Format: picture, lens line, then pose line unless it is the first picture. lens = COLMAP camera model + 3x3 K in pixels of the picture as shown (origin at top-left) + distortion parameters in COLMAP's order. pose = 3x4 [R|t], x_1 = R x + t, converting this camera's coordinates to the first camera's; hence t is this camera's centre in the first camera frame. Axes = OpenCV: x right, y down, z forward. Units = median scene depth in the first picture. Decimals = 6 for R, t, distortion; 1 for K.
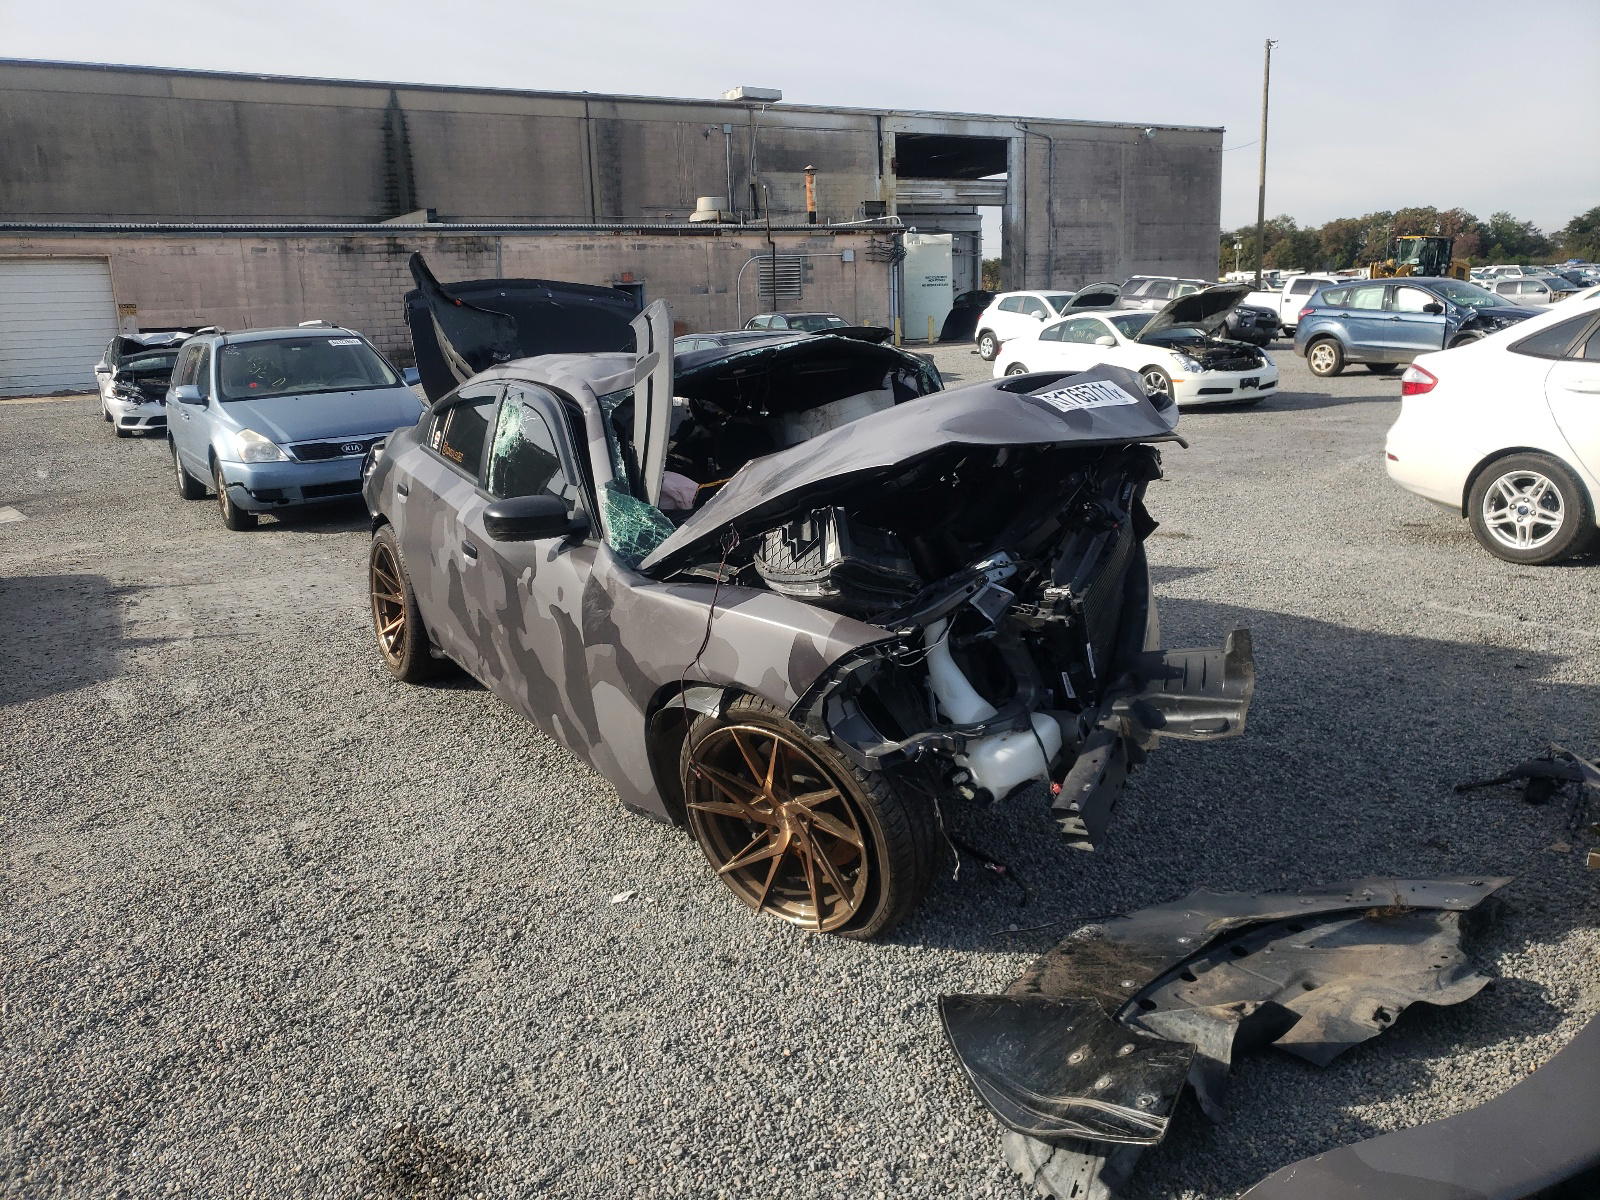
lens RADIAL K [[1211.6, 0, 800.0], [0, 1211.6, 600.0], [0, 0, 1]] dist [0.003163, 0.000060]
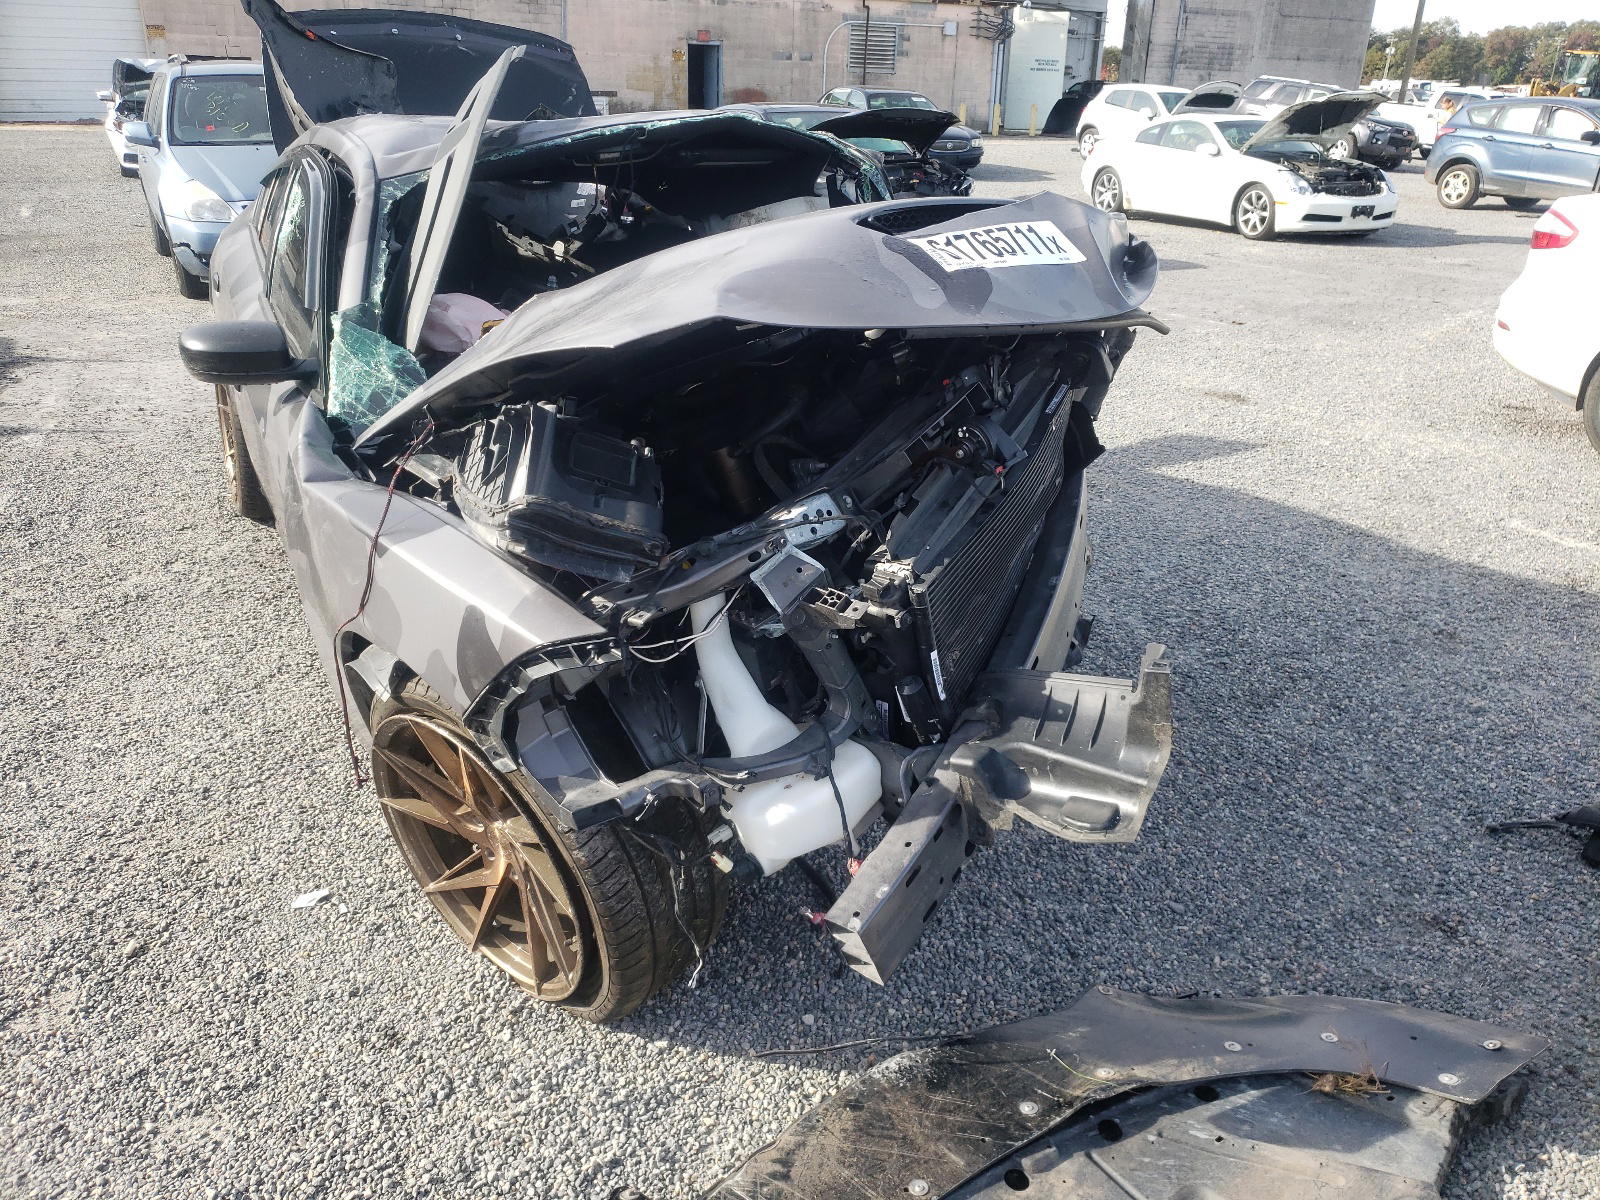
lens RADIAL K [[1230.3, 0, 803.6], [0, 1230.3, 628.9], [0, 0, 1]] dist [0.008307, 0.003297]
pose [[0.995444, 0.089493, -0.032886, 0.112407], [-0.082119, 0.980011, 0.181206, -0.053214], [0.048446, -0.177680, 0.982895, 0.211921]]
